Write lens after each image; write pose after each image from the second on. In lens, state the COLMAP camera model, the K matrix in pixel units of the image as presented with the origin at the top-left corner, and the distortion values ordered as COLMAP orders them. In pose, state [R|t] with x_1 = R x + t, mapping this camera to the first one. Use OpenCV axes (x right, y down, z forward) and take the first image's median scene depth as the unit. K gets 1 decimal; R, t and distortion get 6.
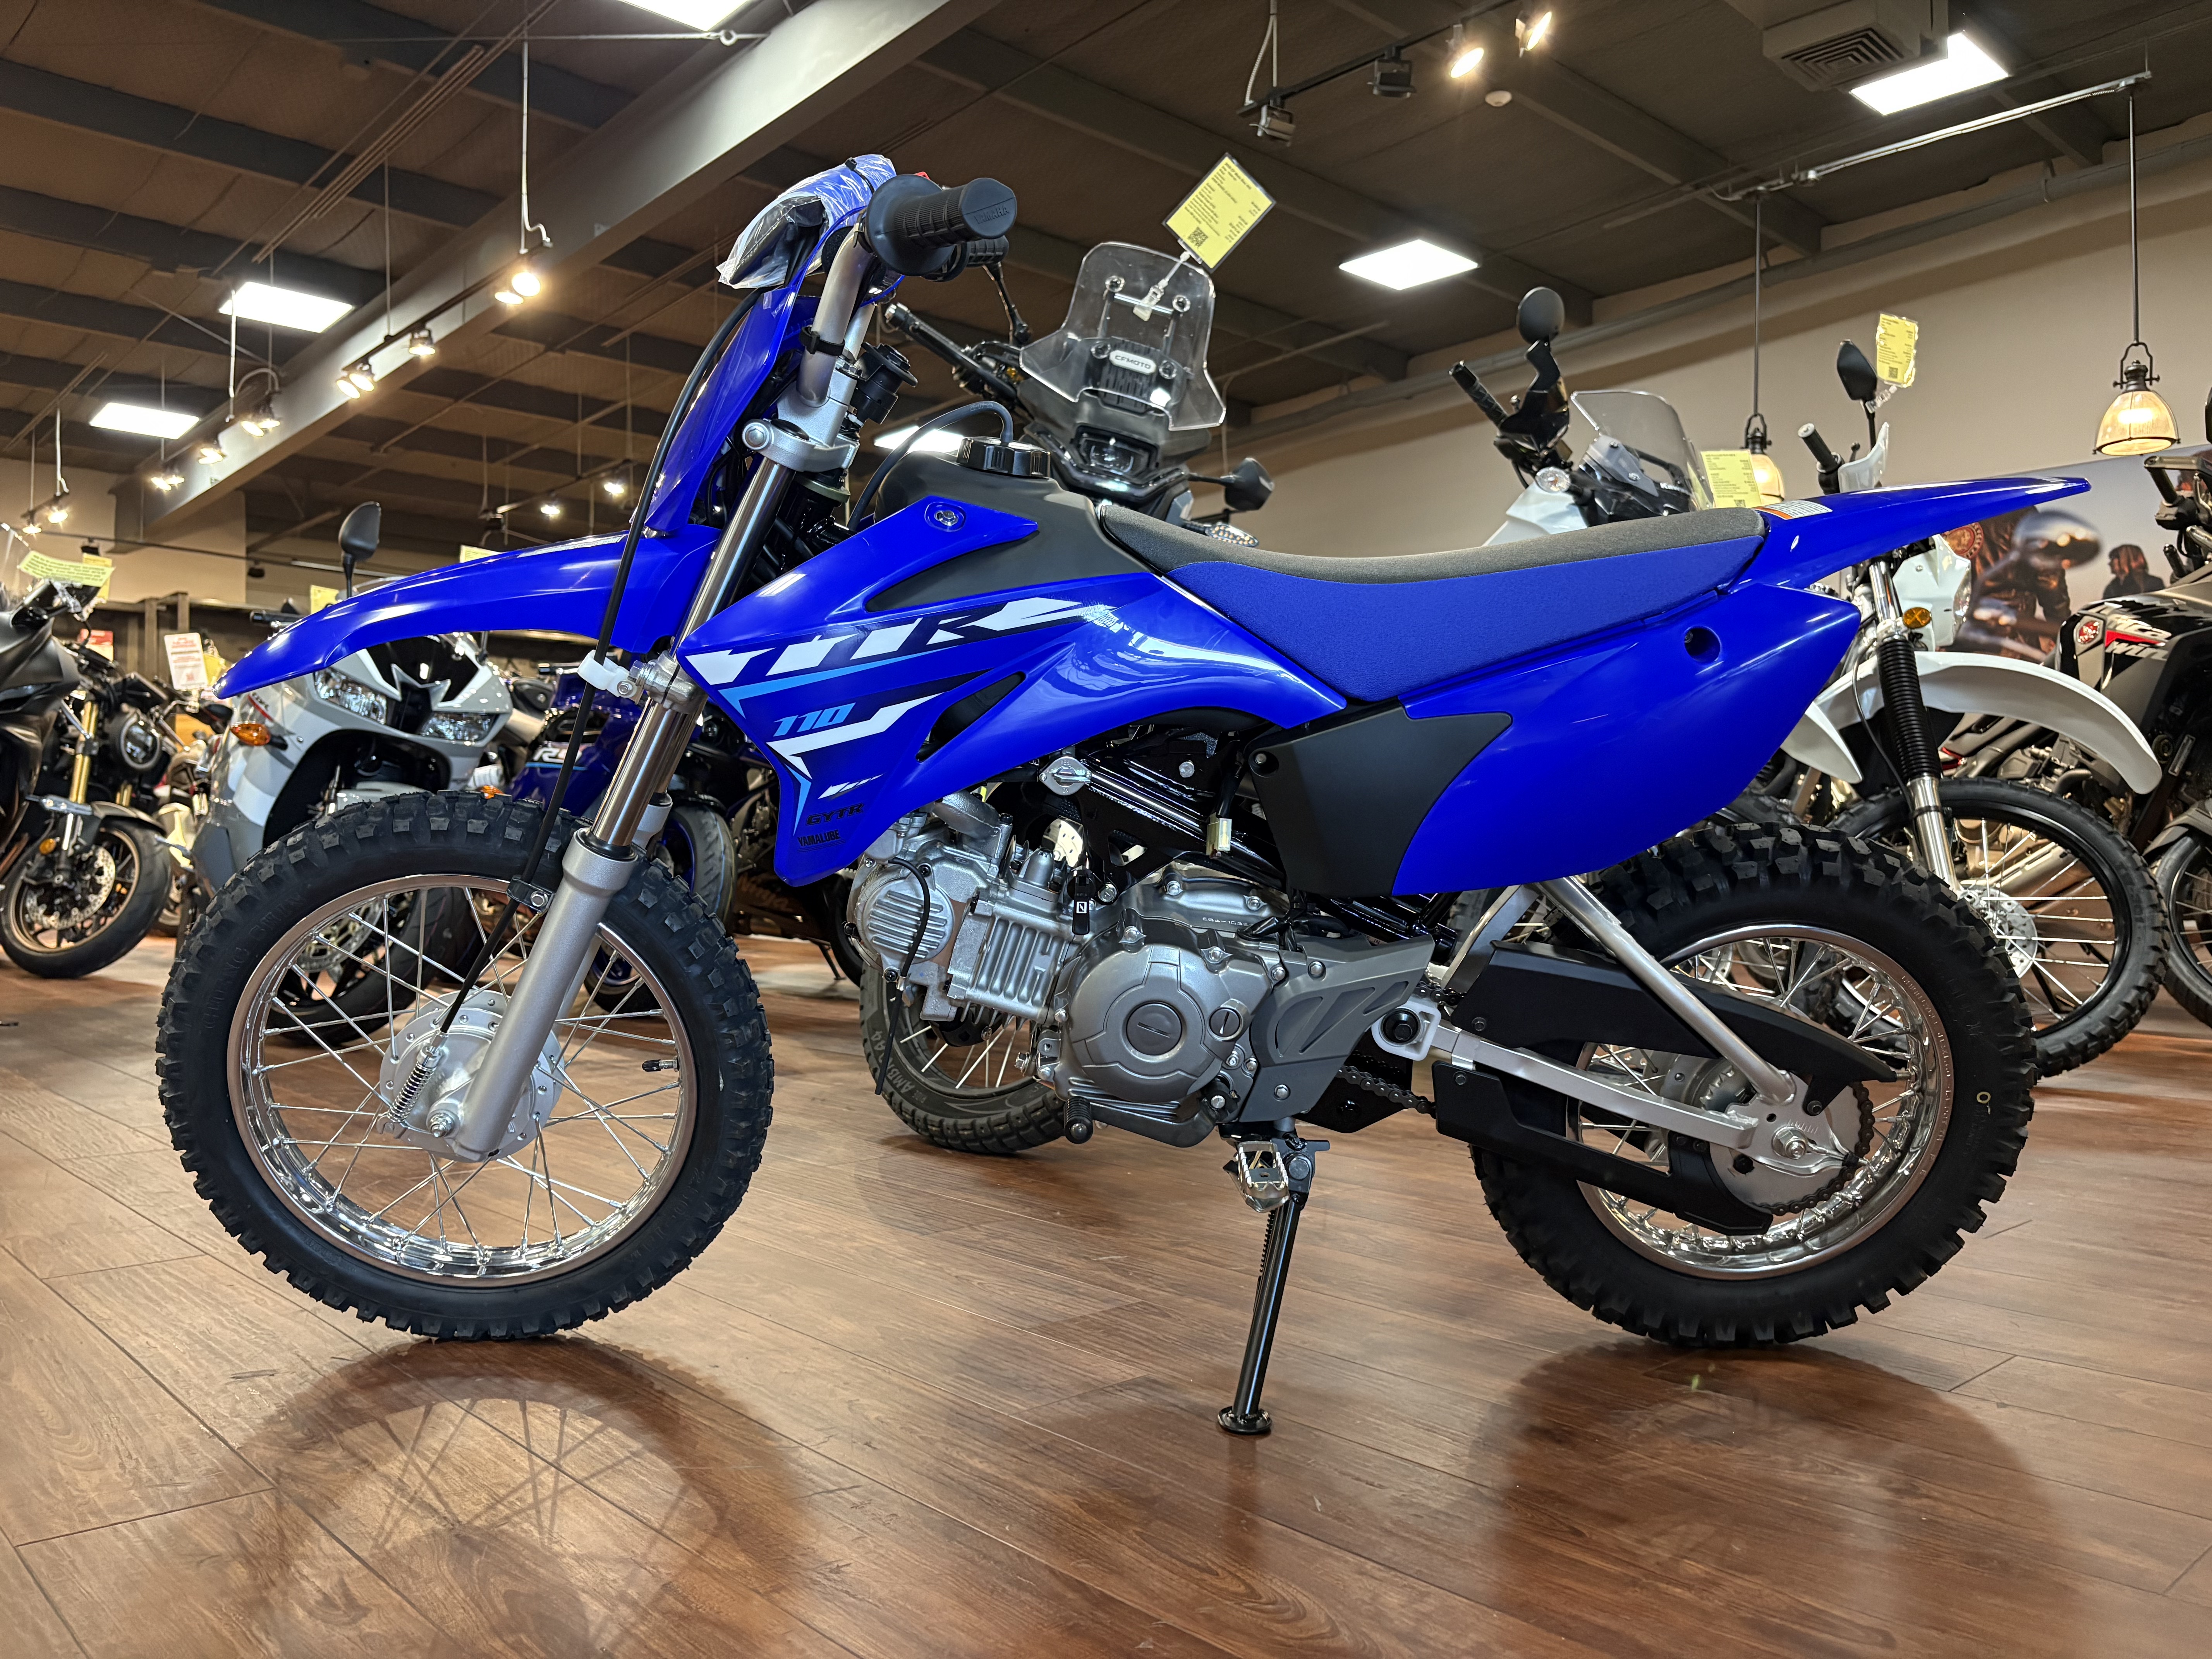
lens RADIAL K [[1668.4, 0, 1108.5], [0, 1668.4, 831.9], [0, 0, 1]] dist [0.026543, -0.033087]
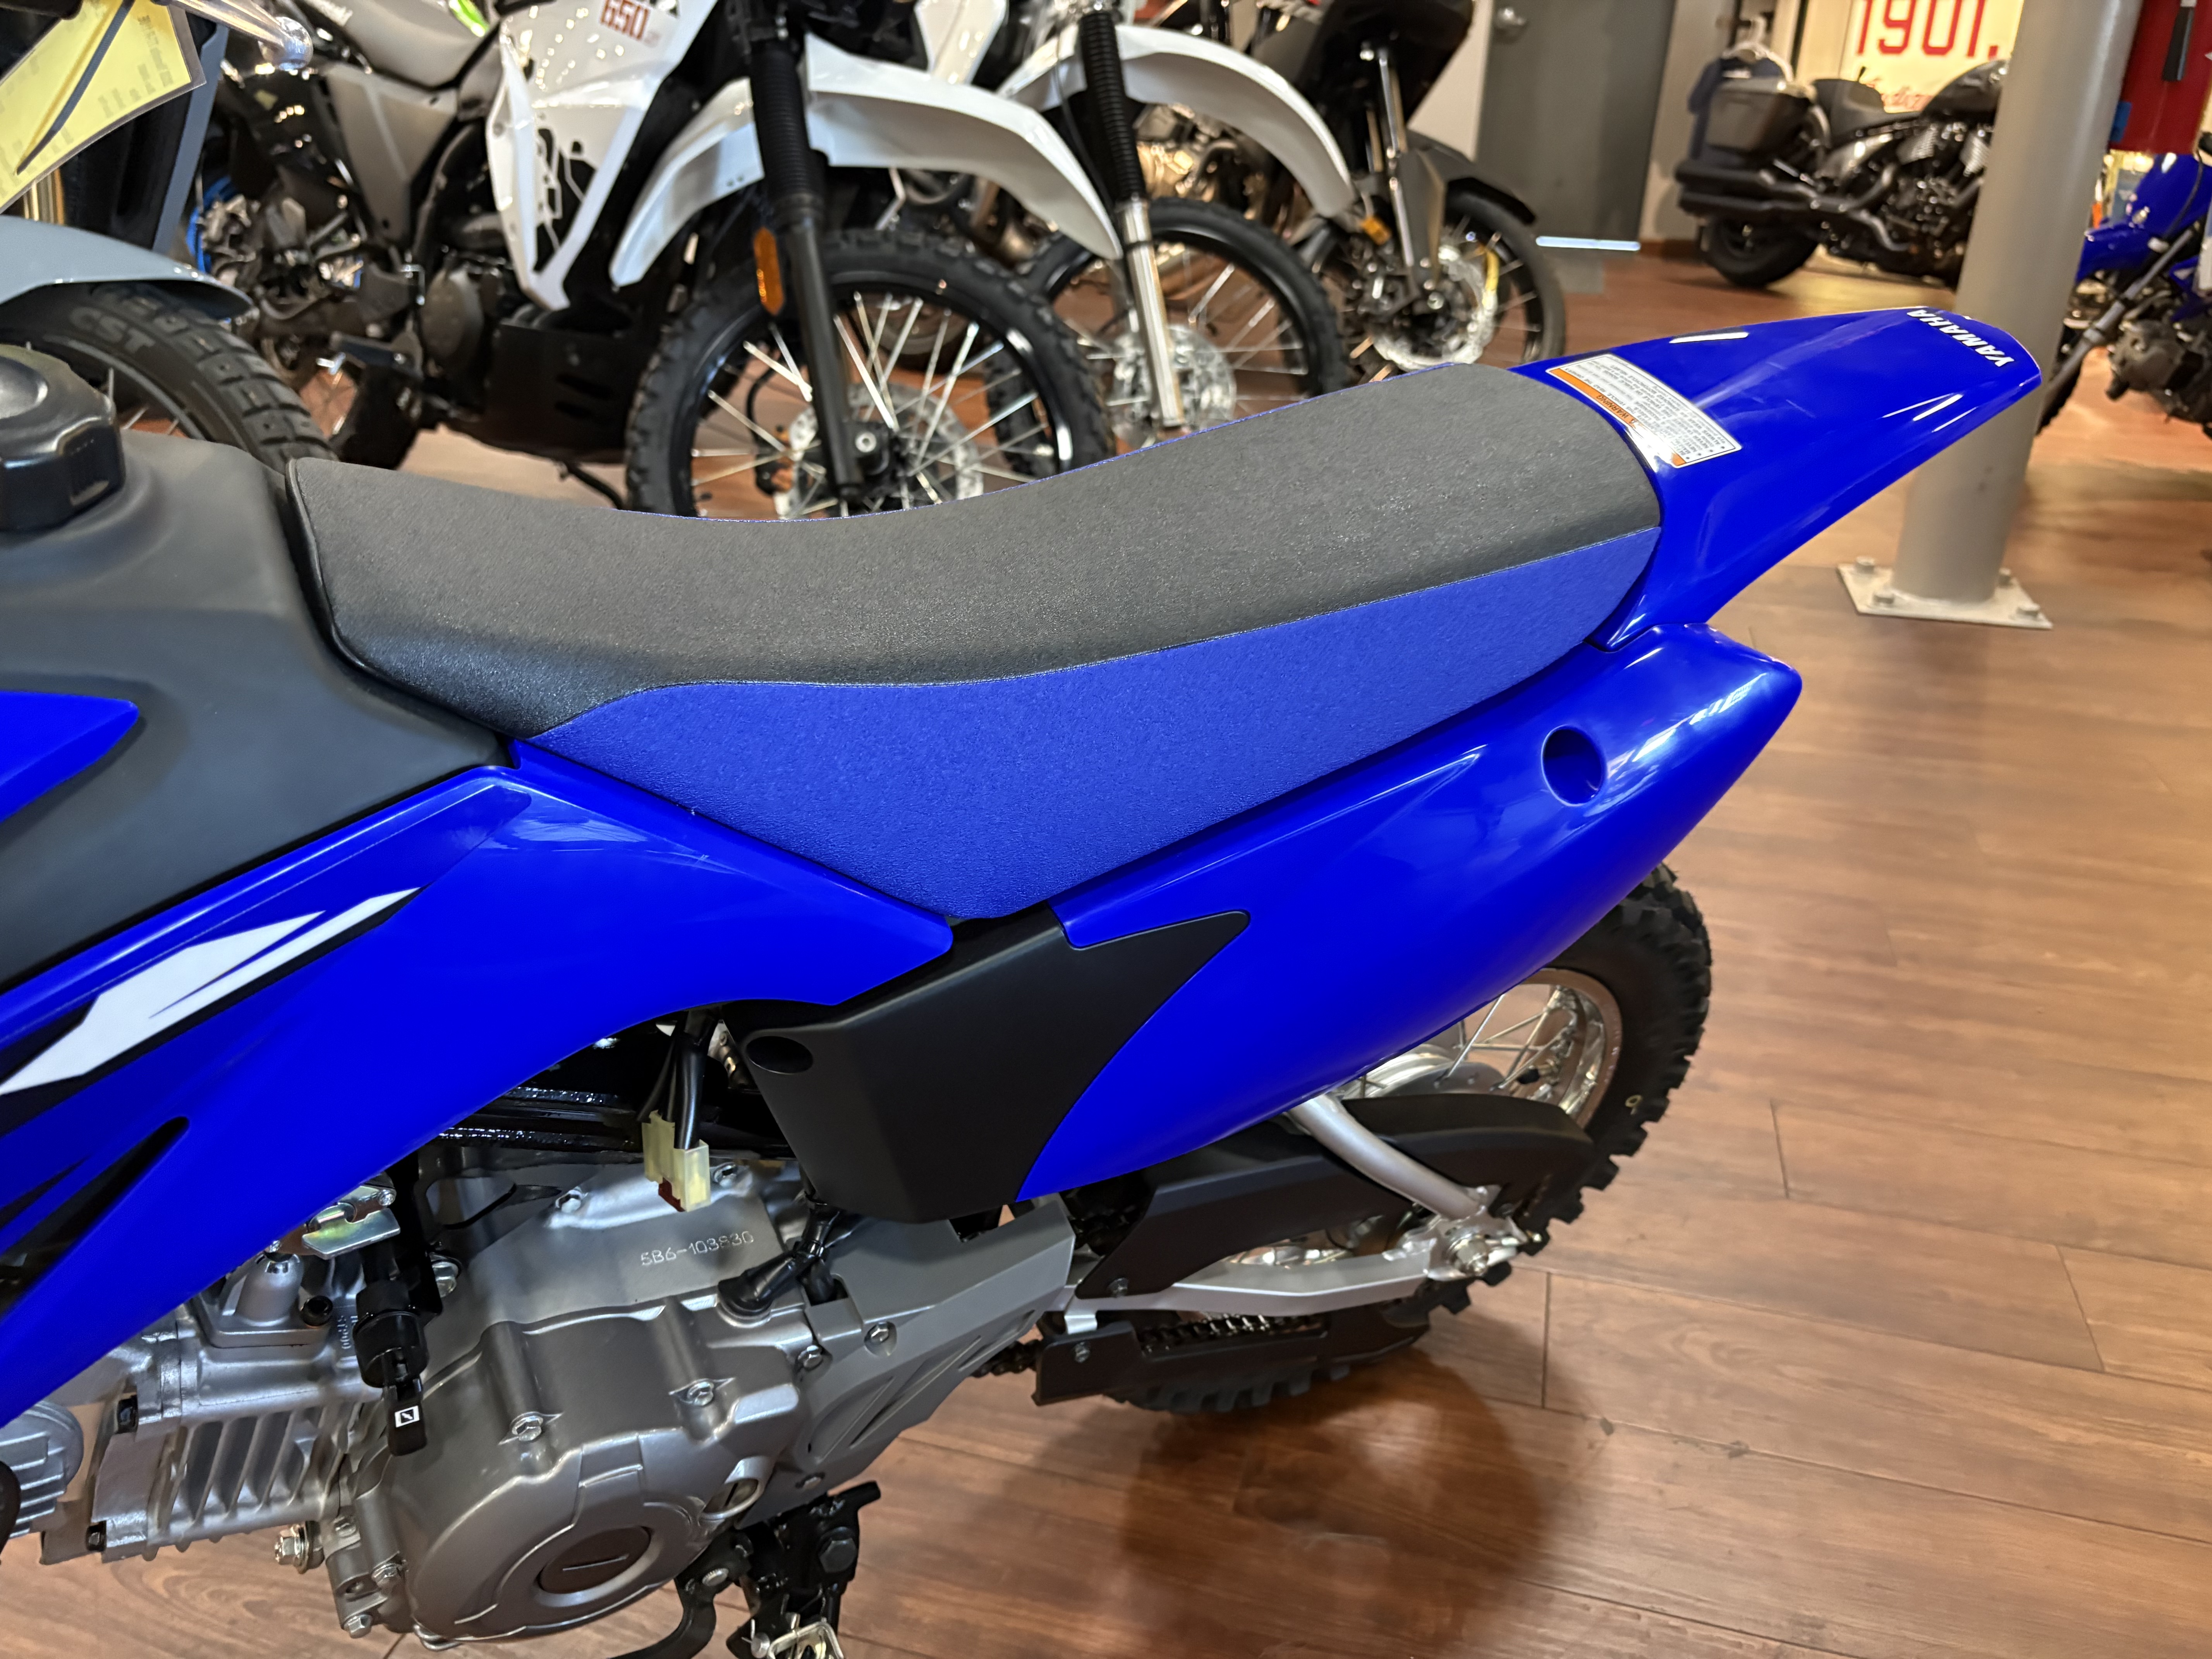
lens RADIAL K [[1668.4, 0, 1077.0], [0, 1668.4, 862.5], [0, 0, 1]] dist [0.026543, -0.033087]
pose [[0.855095, -0.204658, 0.476369, -0.018959], [-0.029127, 0.898382, 0.438249, -0.136334], [-0.517652, -0.388620, 0.762241, 0.306045]]
